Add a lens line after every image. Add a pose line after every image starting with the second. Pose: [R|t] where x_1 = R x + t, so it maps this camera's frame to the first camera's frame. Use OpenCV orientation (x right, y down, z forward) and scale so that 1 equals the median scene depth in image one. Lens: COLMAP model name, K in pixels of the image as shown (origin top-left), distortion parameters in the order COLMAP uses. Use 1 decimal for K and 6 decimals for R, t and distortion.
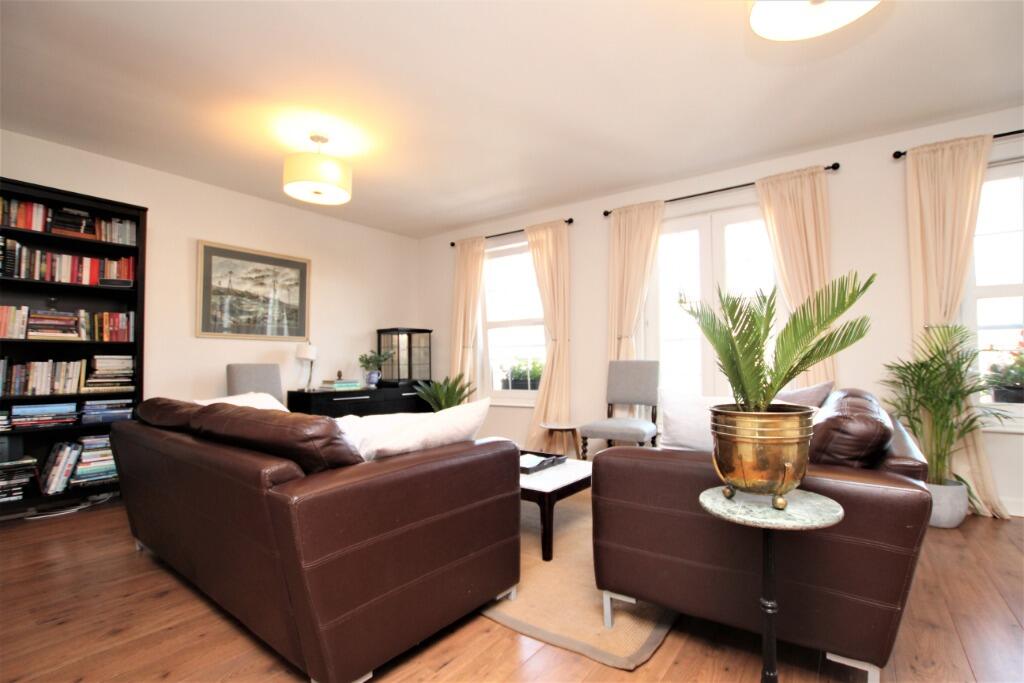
lens RADIAL K [[473.1, 0, 516.6], [0, 473.1, 347.0], [0, 0, 1]] dist [-0.030164, 0.002304]
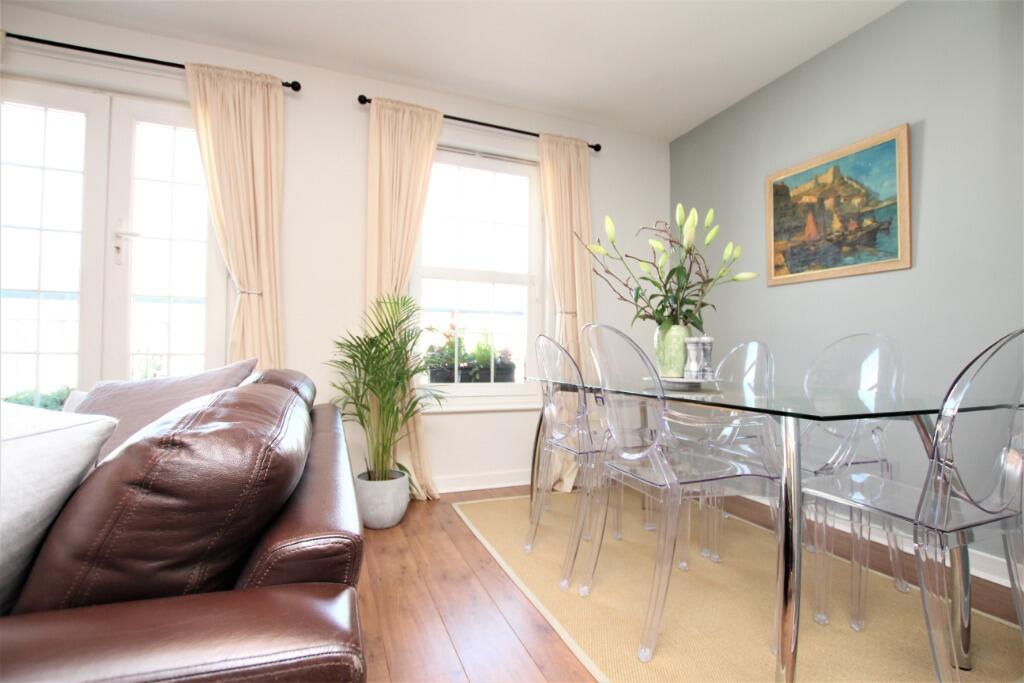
lens RADIAL K [[473.1, 0, 514.5], [0, 473.1, 347.0], [0, 0, 1]] dist [-0.030164, 0.002304]
pose [[0.538401, 0.020369, 0.842443, 0.286079], [-0.042290, 0.999101, 0.002871, 0.034233], [-0.841627, -0.037173, 0.538778, 0.311565]]
